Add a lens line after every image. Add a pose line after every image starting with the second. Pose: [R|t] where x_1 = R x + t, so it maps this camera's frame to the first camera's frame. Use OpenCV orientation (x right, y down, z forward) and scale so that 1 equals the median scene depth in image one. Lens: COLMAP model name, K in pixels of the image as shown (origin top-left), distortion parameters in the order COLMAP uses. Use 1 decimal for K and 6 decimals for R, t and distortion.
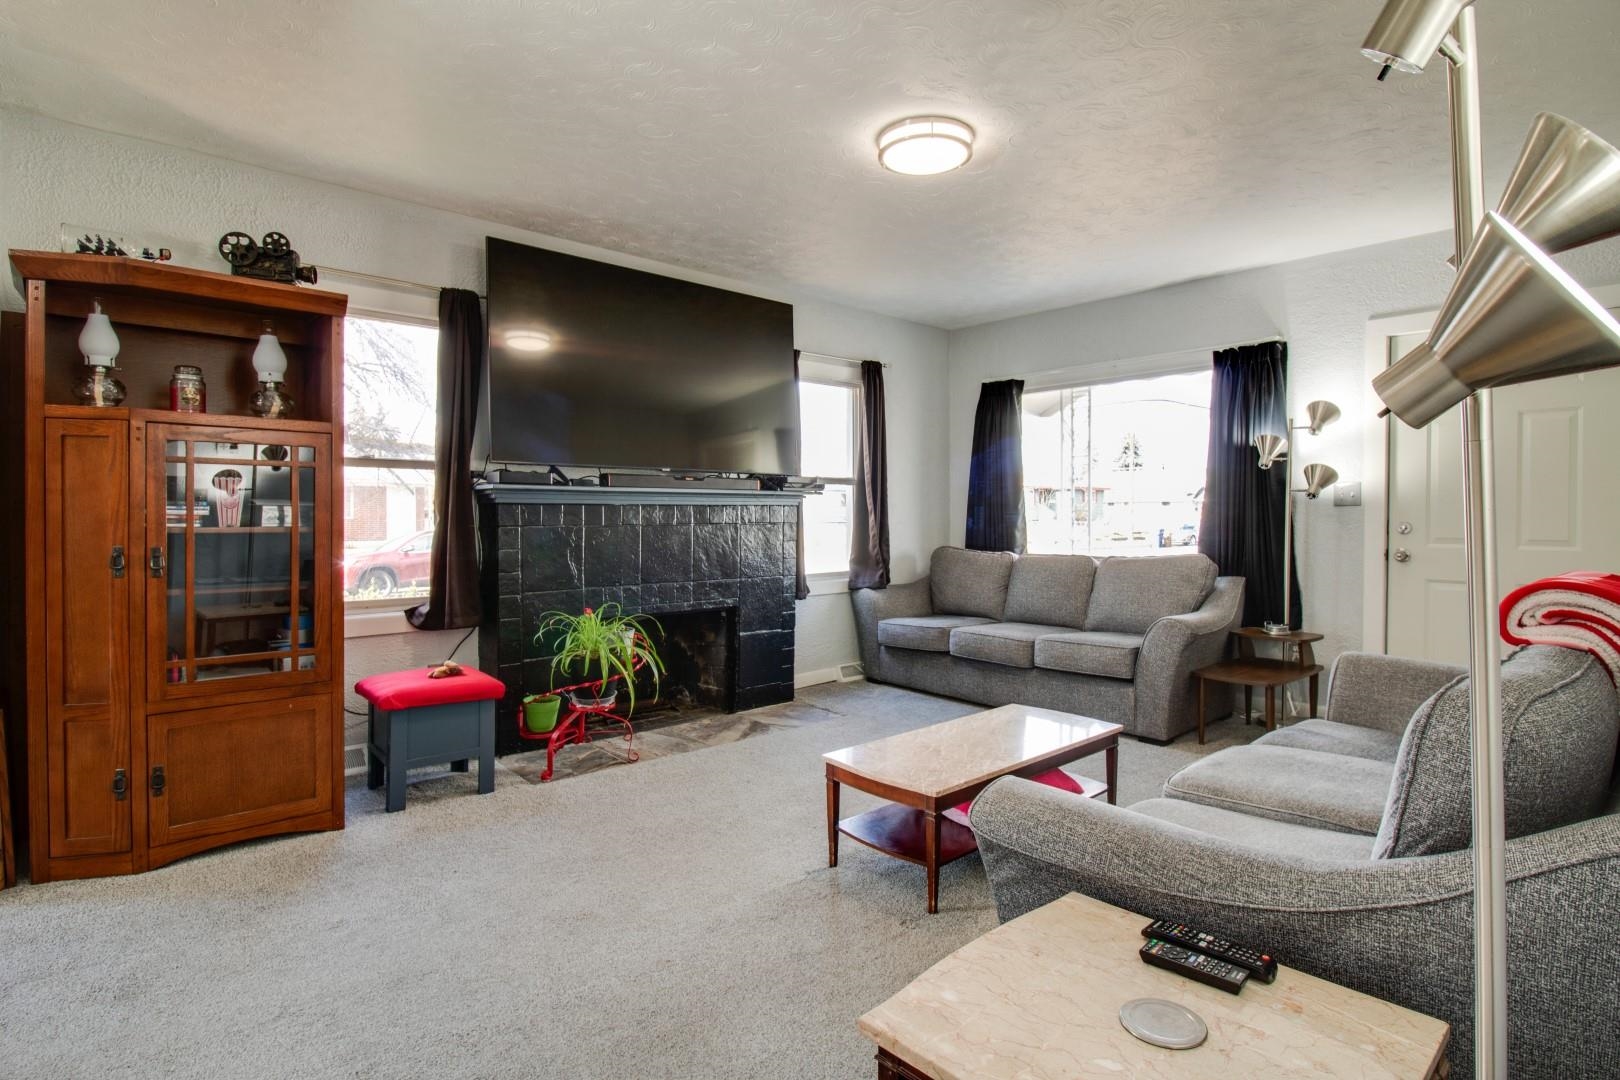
lens RADIAL K [[834.9, 0, 841.9], [0, 834.9, 521.7], [0, 0, 1]] dist [0.001596, -0.000905]
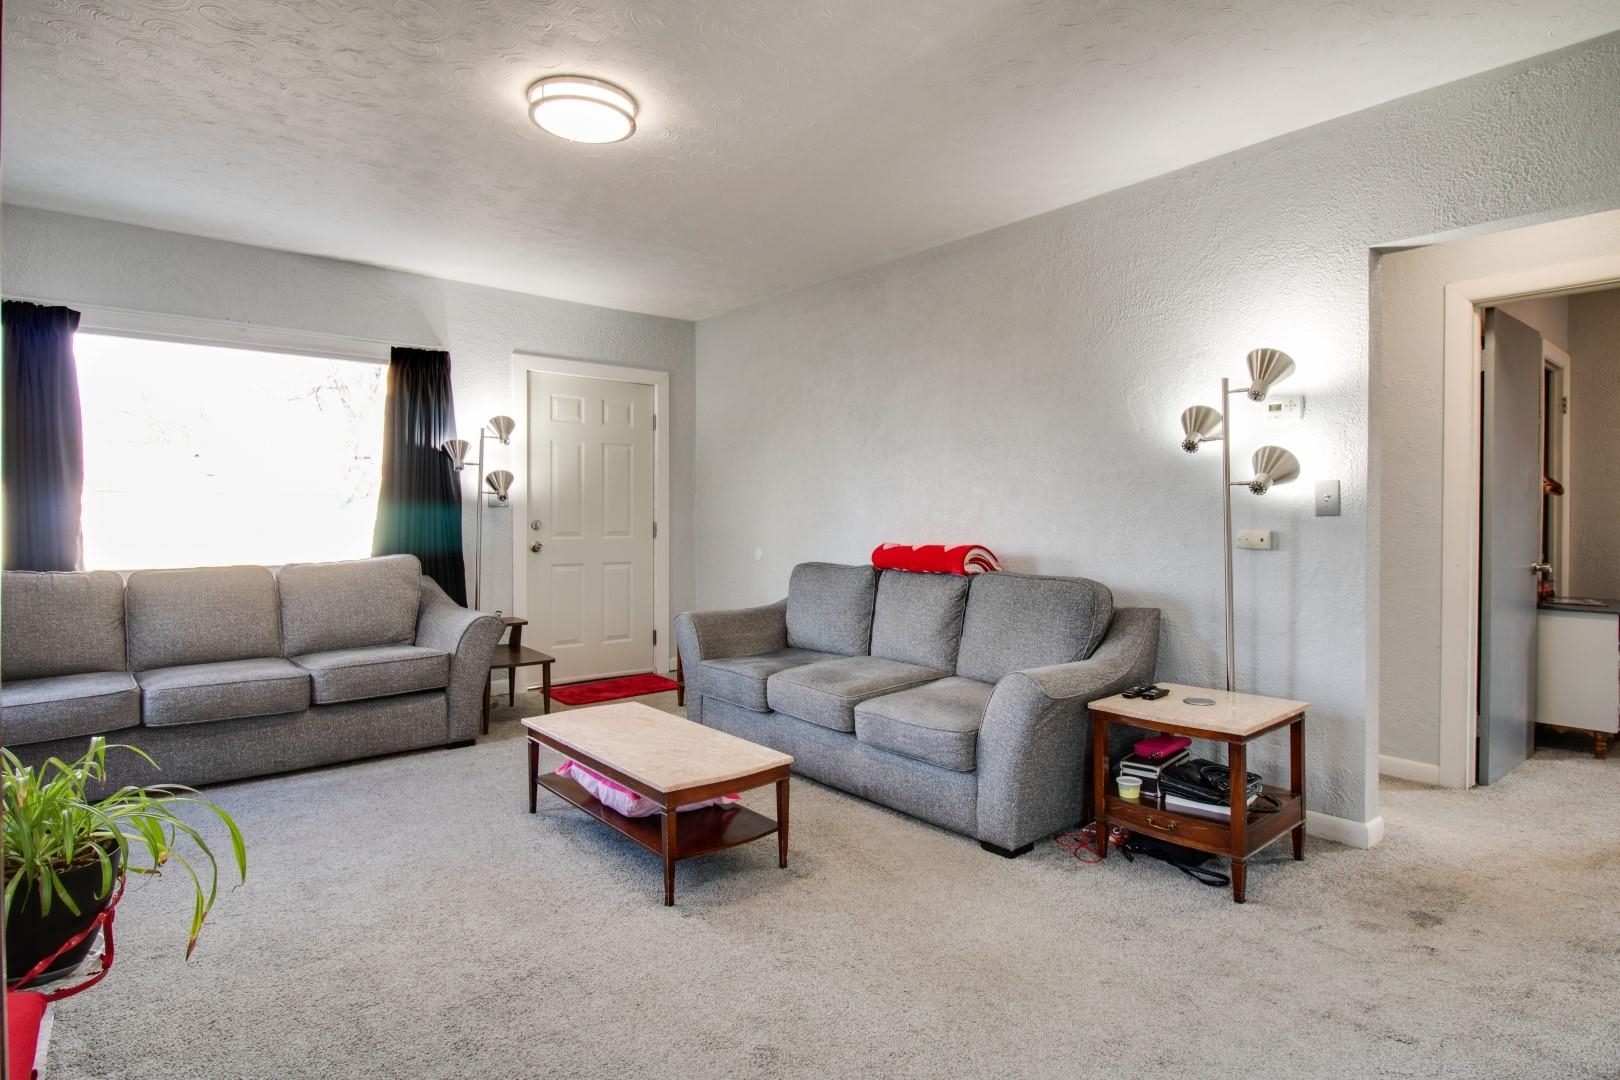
lens RADIAL K [[834.9, 0, 841.9], [0, 834.9, 521.7], [0, 0, 1]] dist [0.001596, -0.000905]
pose [[0.034218, -0.008922, 0.999375, -0.523900], [0.005955, 0.999944, 0.008723, -0.005104], [-0.999397, 0.005653, 0.034269, 0.453291]]
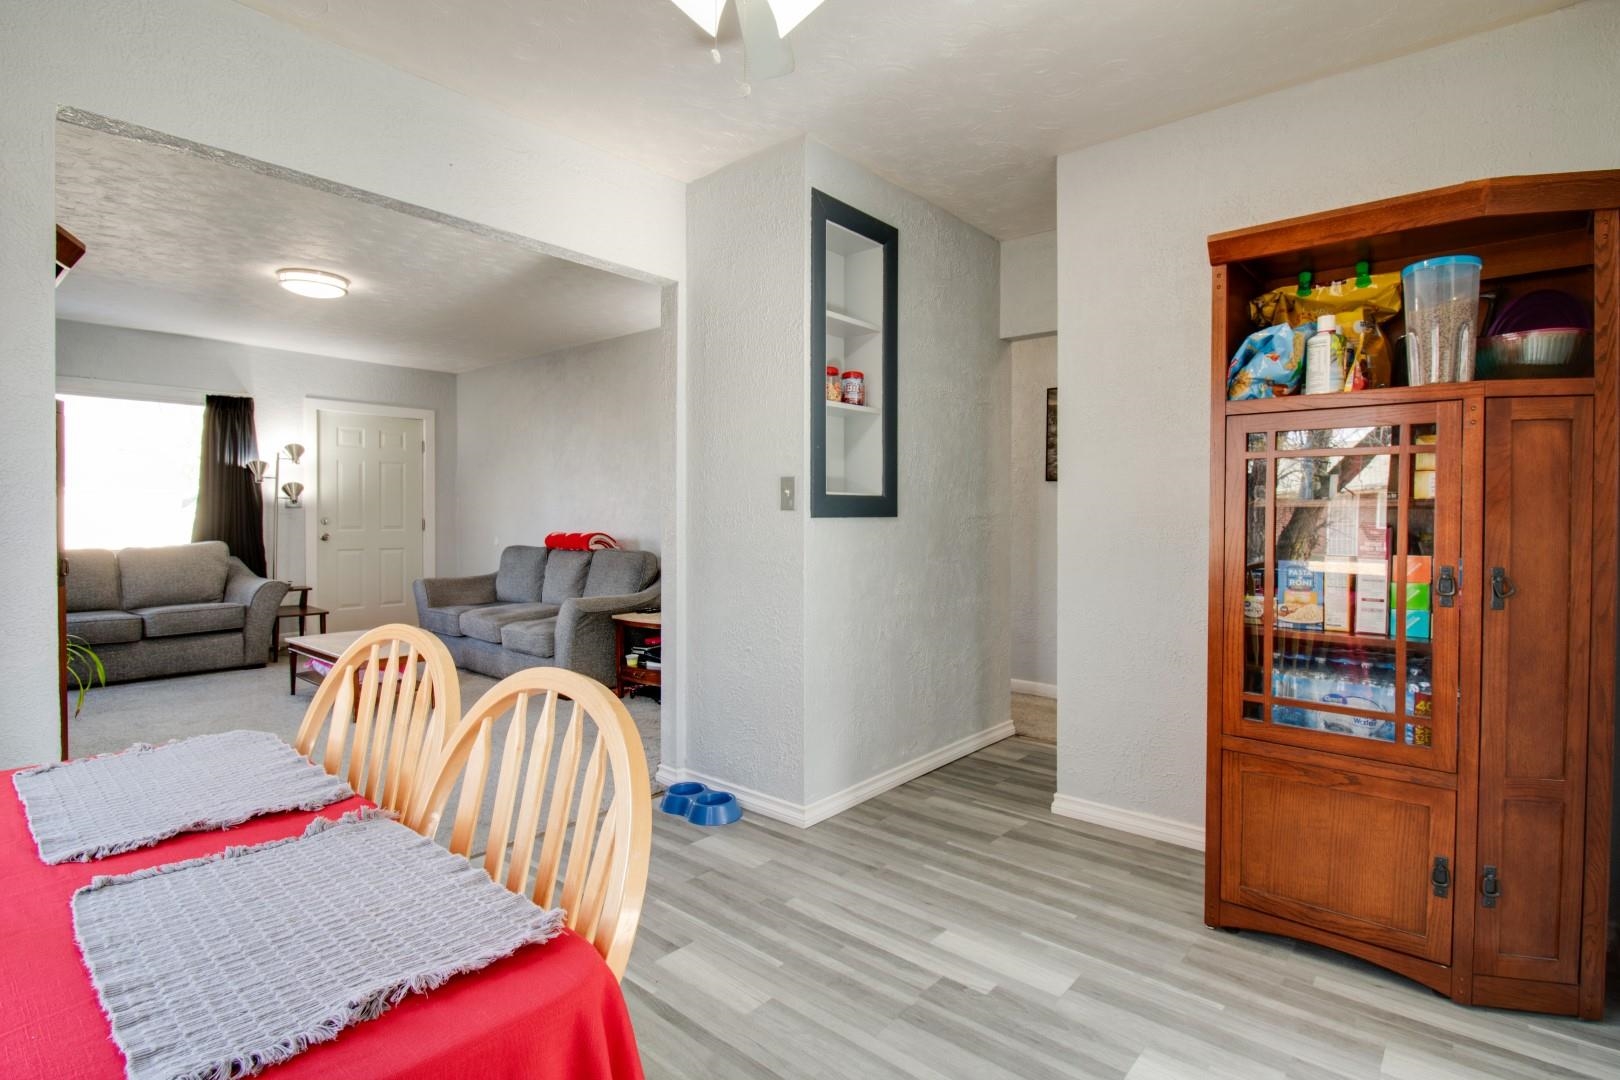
lens RADIAL K [[743.6, 0, 812.3], [0, 743.6, 524.3], [0, 0, 1]] dist [-0.001022, -0.008454]
pose [[-0.129318, -0.013682, 0.991509, -0.919317], [0.003702, 0.999891, 0.014281, -0.003608], [-0.991596, 0.005518, -0.129253, 0.171365]]
